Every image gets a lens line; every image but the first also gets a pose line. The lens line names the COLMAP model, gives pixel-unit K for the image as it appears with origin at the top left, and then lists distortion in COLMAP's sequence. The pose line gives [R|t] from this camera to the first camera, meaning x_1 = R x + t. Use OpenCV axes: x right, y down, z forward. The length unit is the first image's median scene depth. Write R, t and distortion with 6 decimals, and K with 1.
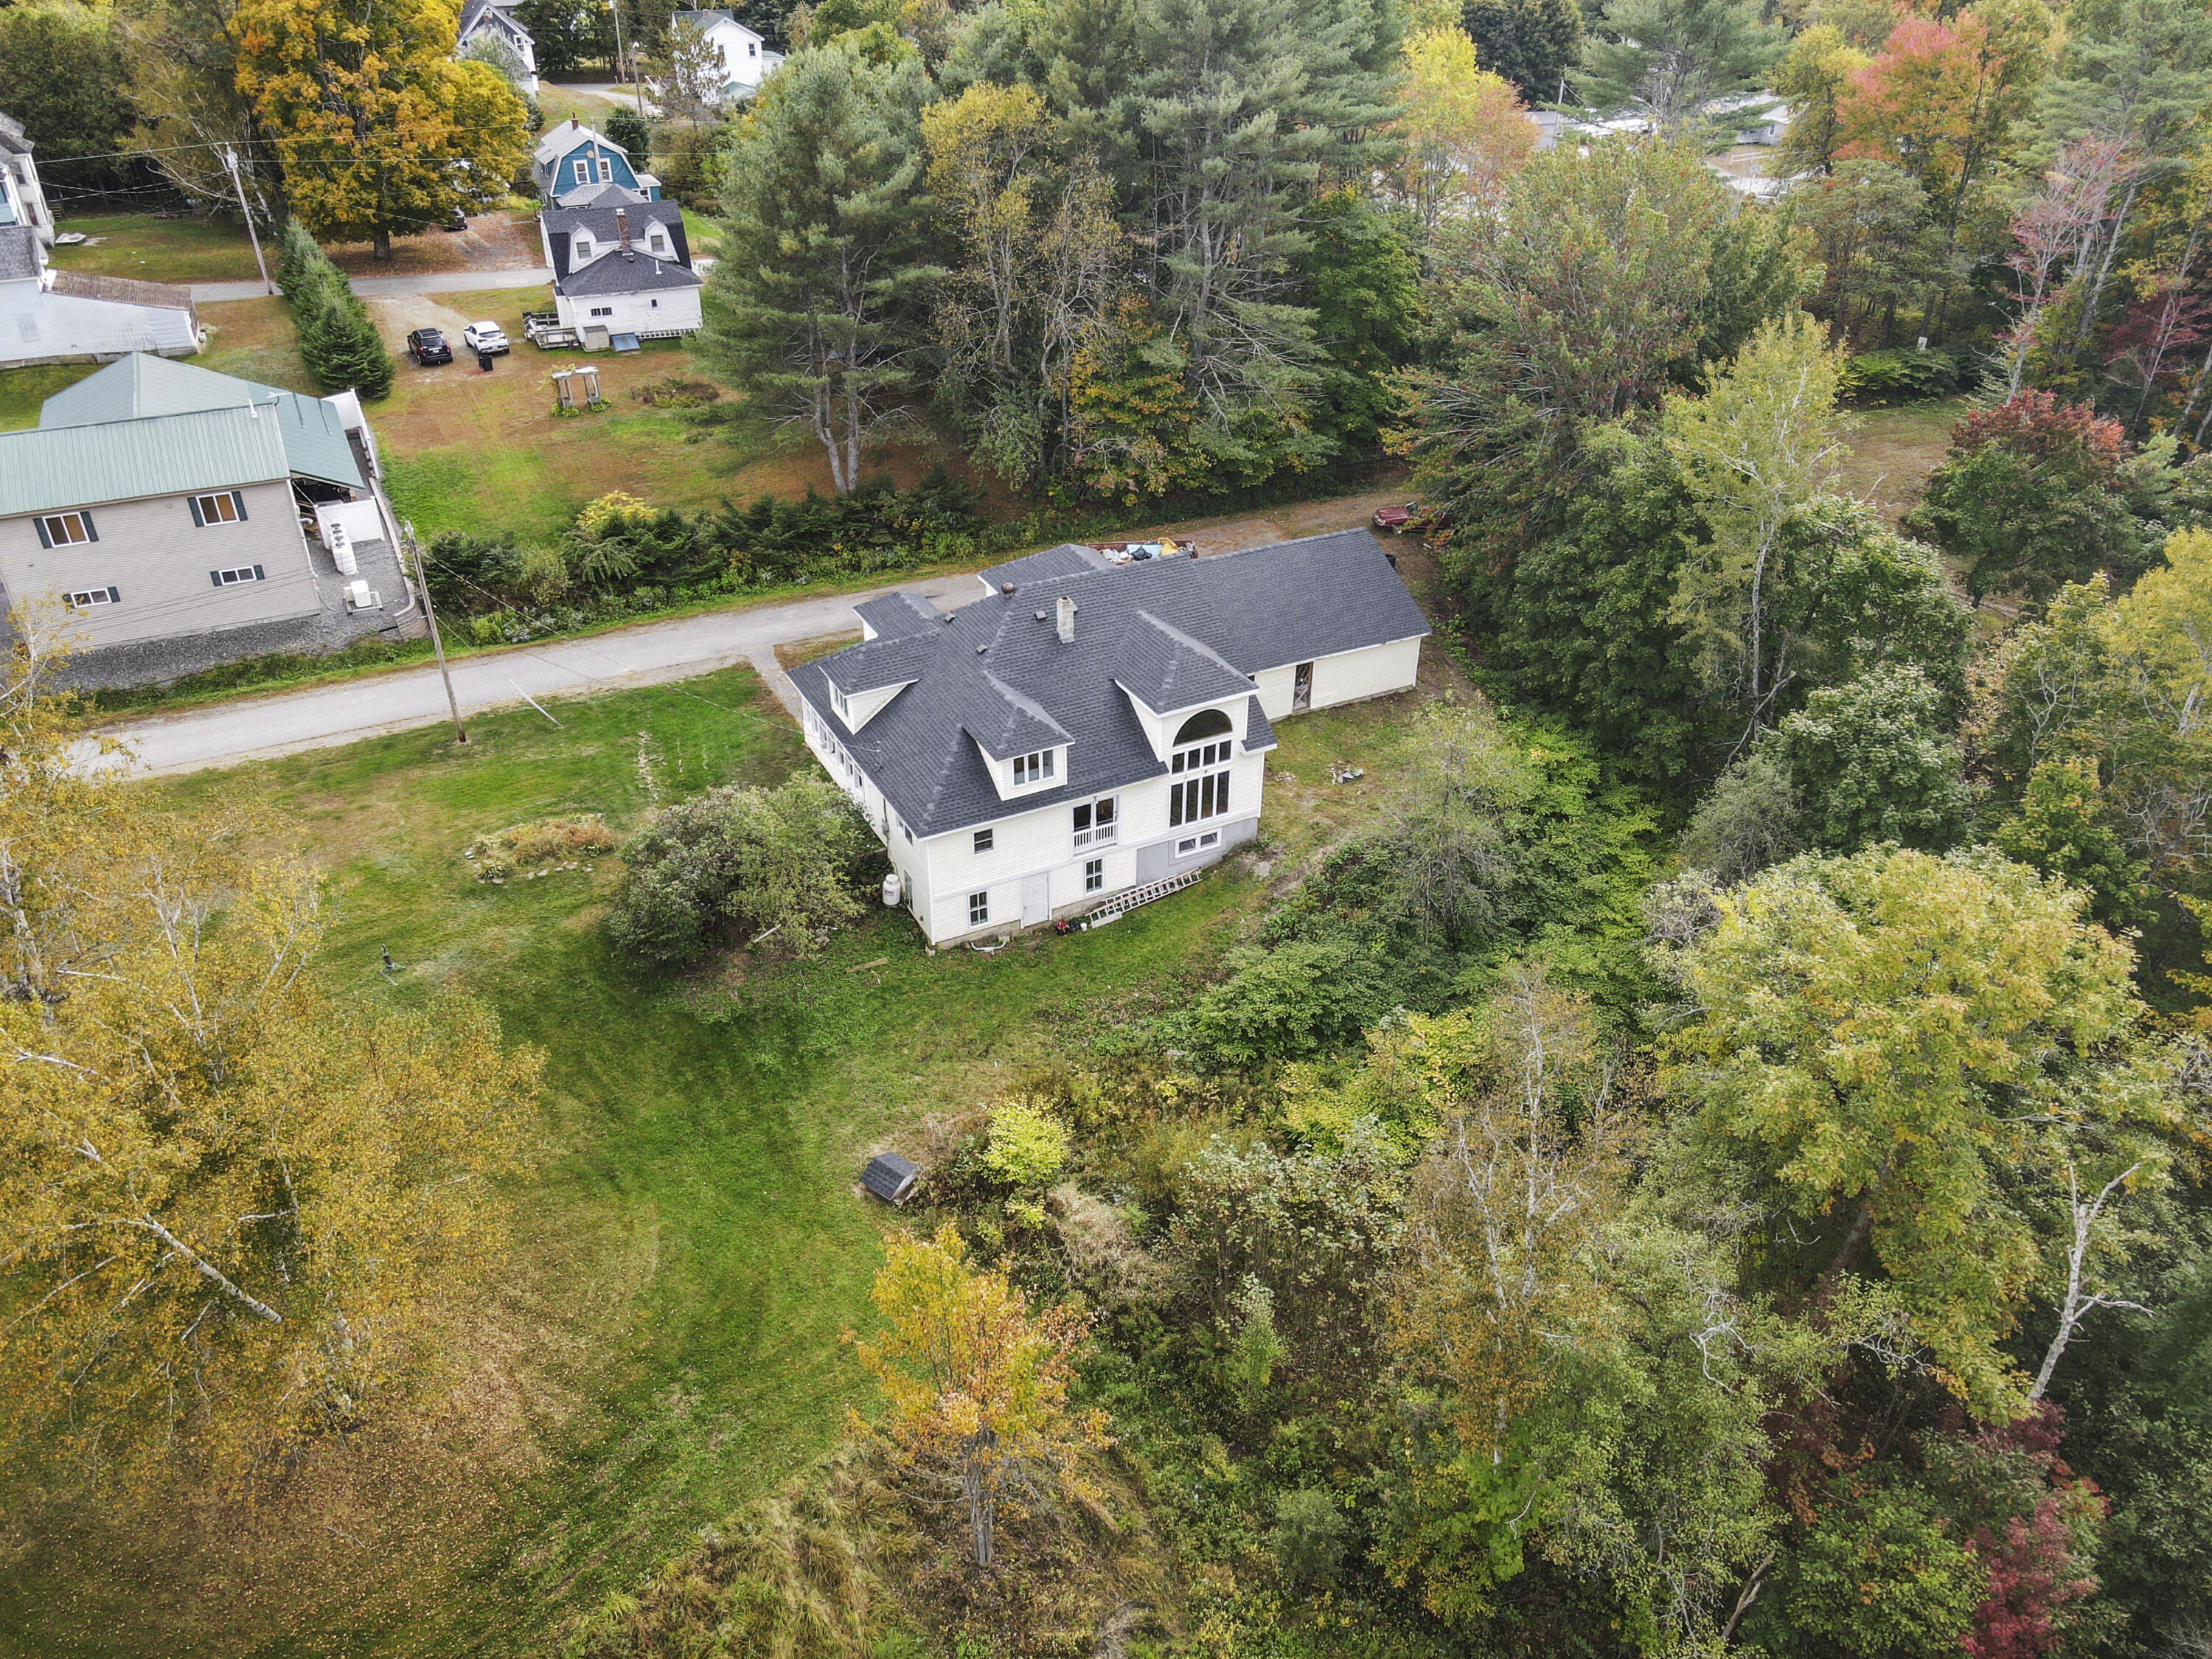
lens RADIAL K [[1649.9, 0, 1130.4], [0, 1649.9, 918.3], [0, 0, 1]] dist [0.003491, 0.024016]
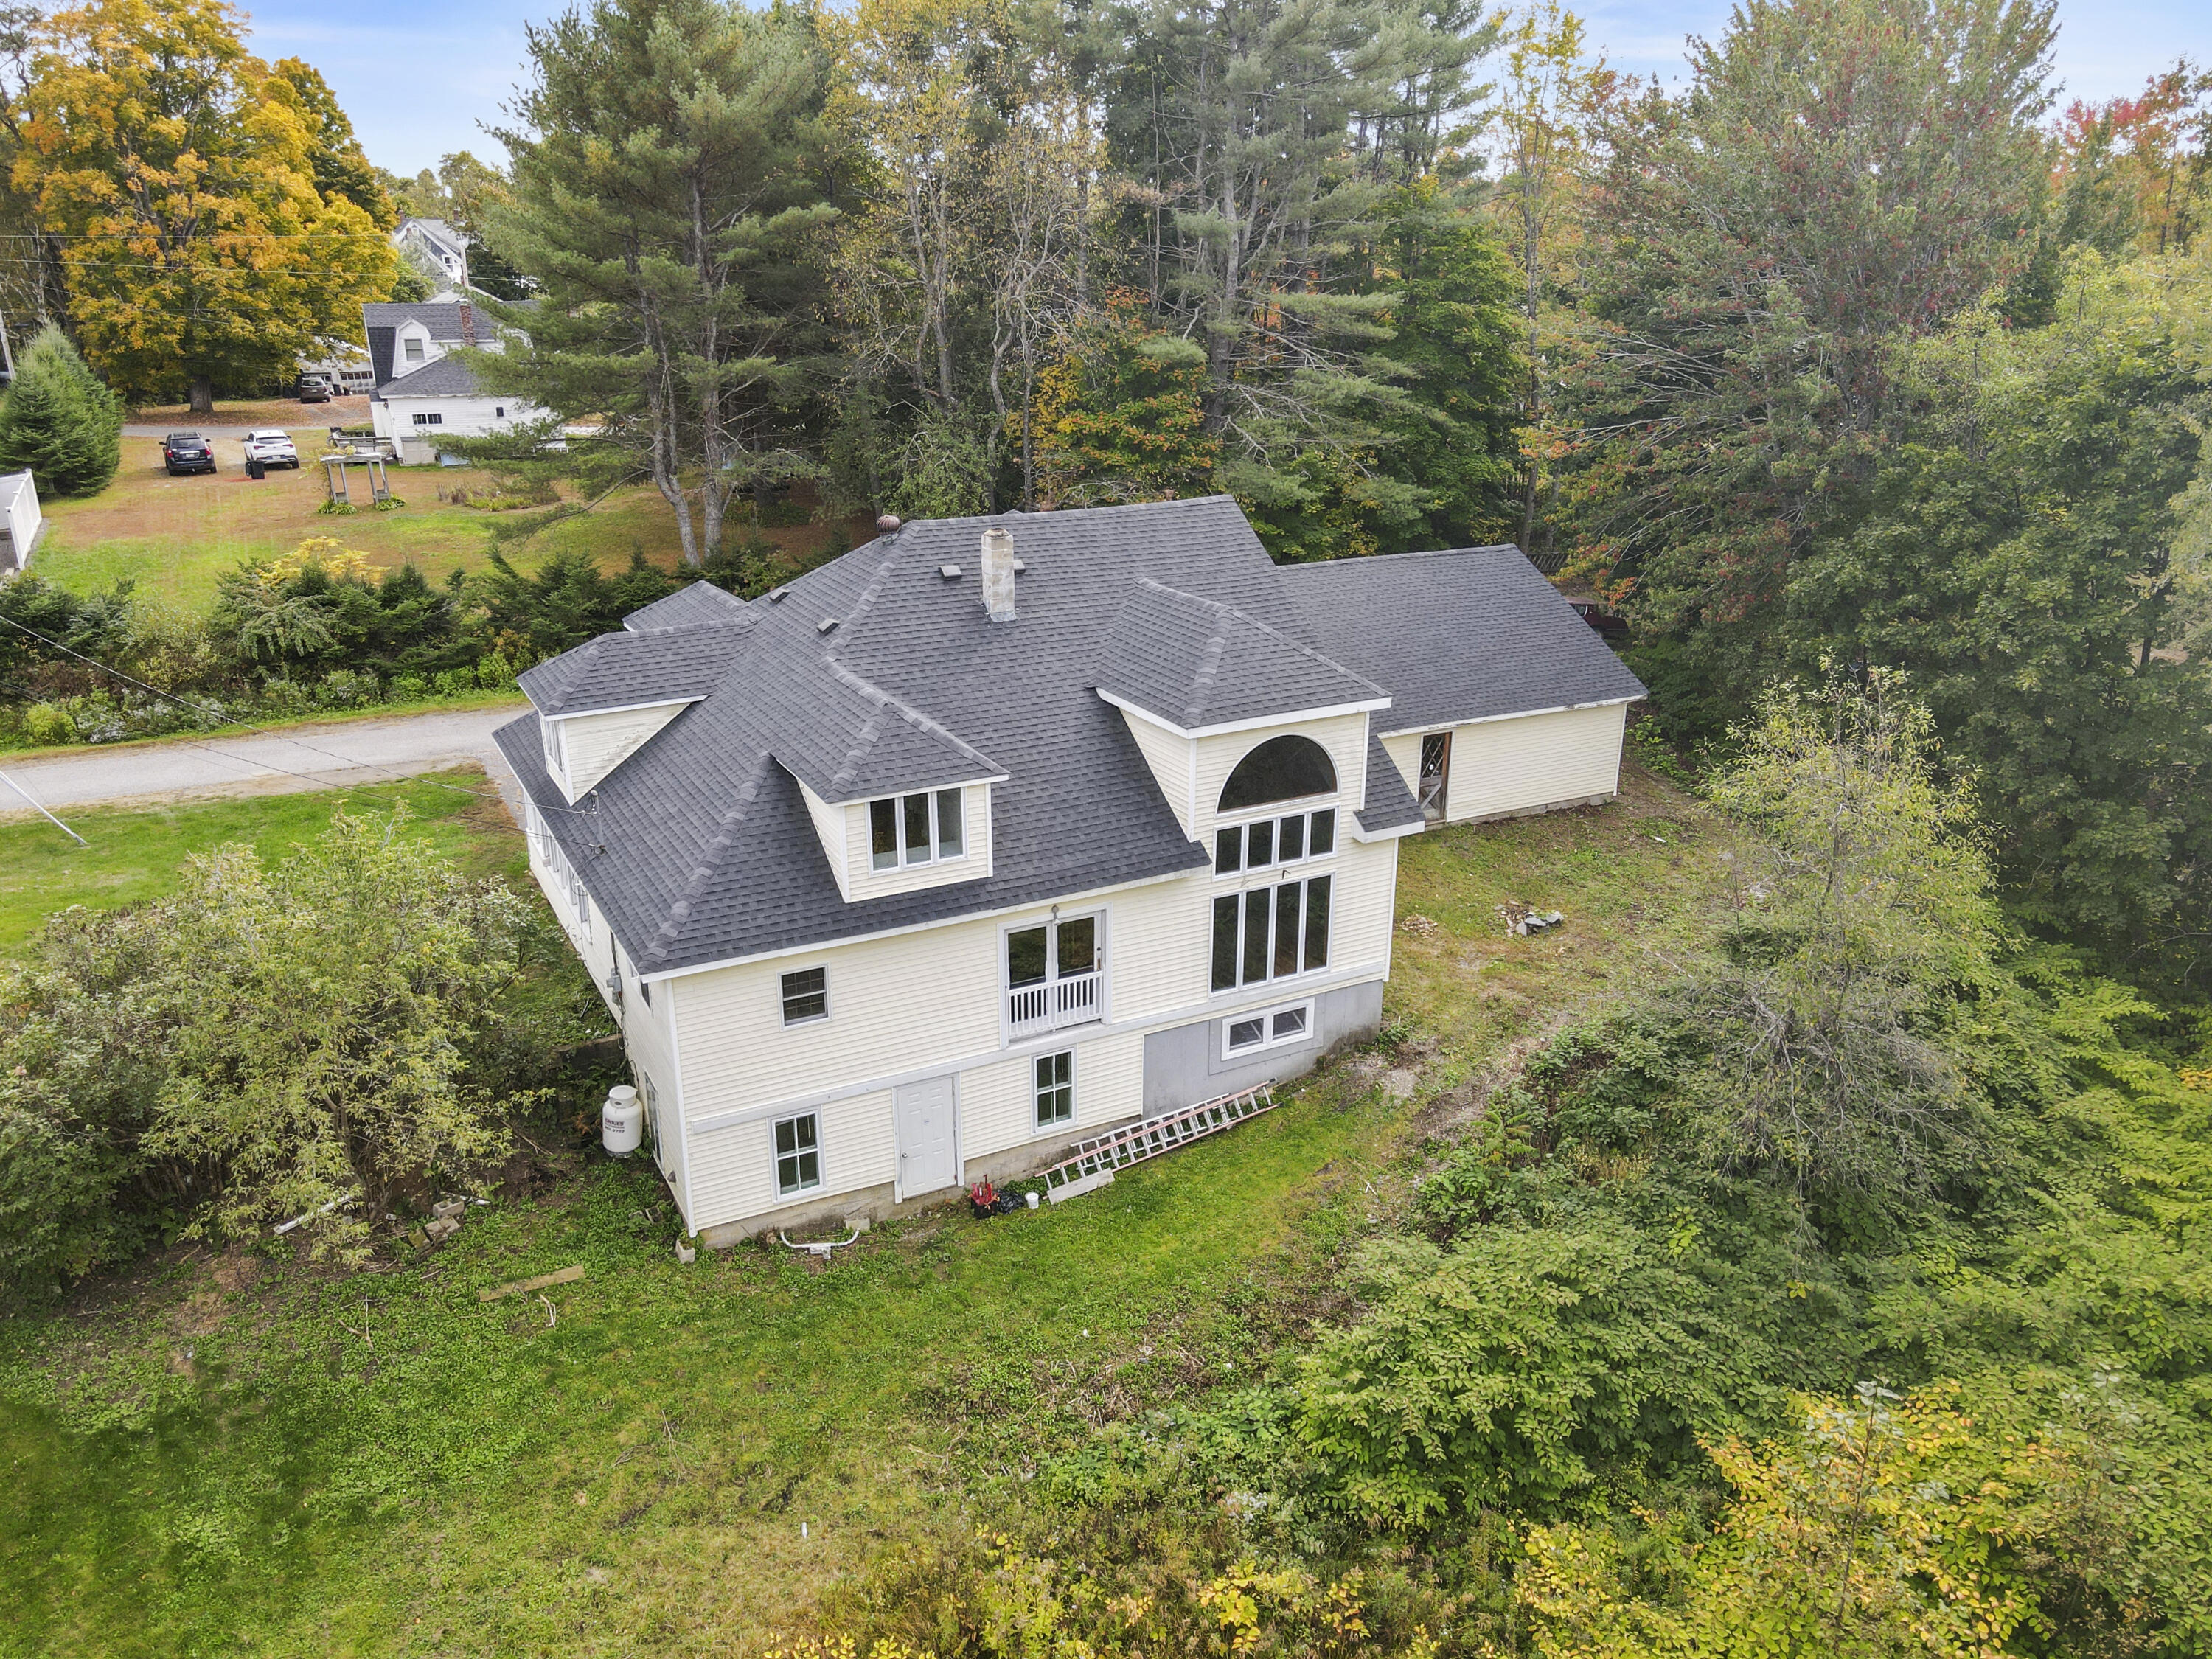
lens RADIAL K [[1649.9, 0, 1106.4], [0, 1649.9, 846.3], [0, 0, 1]] dist [0.003491, 0.024016]
pose [[0.999917, -0.007477, -0.010462, -0.001507], [0.004630, 0.968358, -0.249523, 0.023234], [0.011997, 0.249454, 0.968312, 0.487710]]
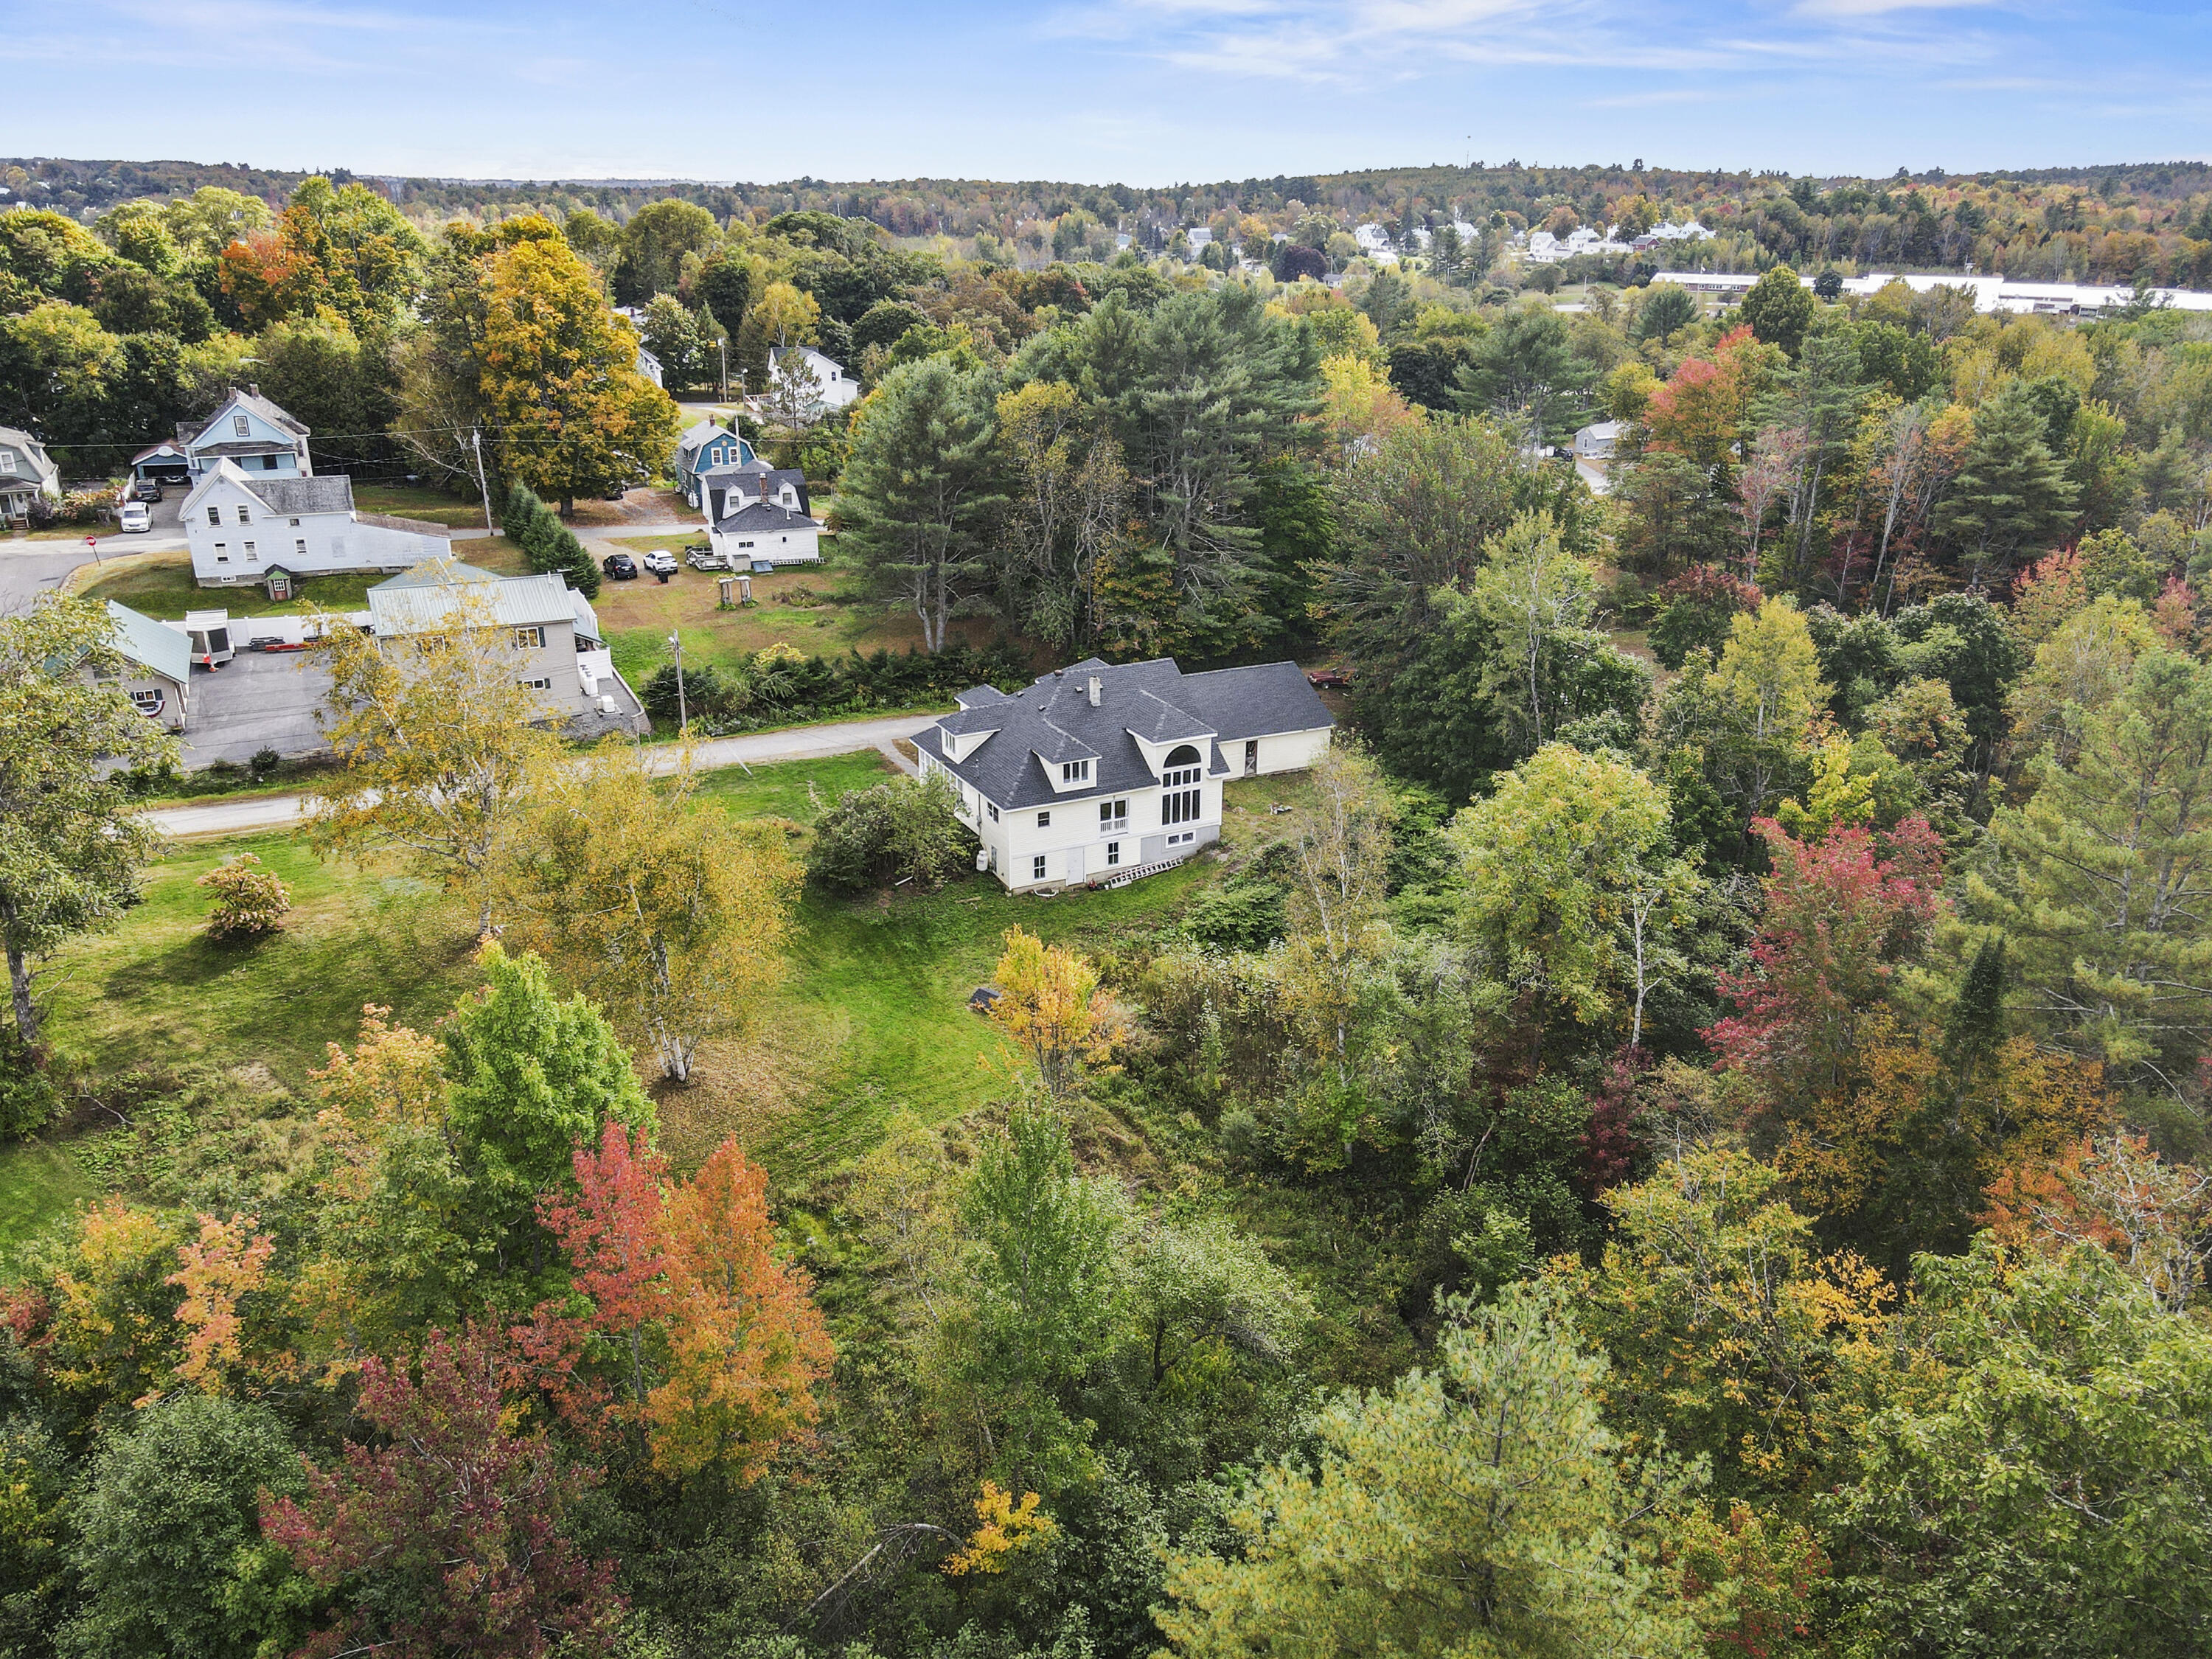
lens RADIAL K [[1649.9, 0, 1206.0], [0, 1649.9, 992.8], [0, 0, 1]] dist [0.003491, 0.024016]
pose [[0.999094, -0.004220, 0.042339, -0.001012], [0.010090, 0.990184, -0.139404, 0.298158], [-0.041335, 0.139705, 0.989330, -0.481368]]
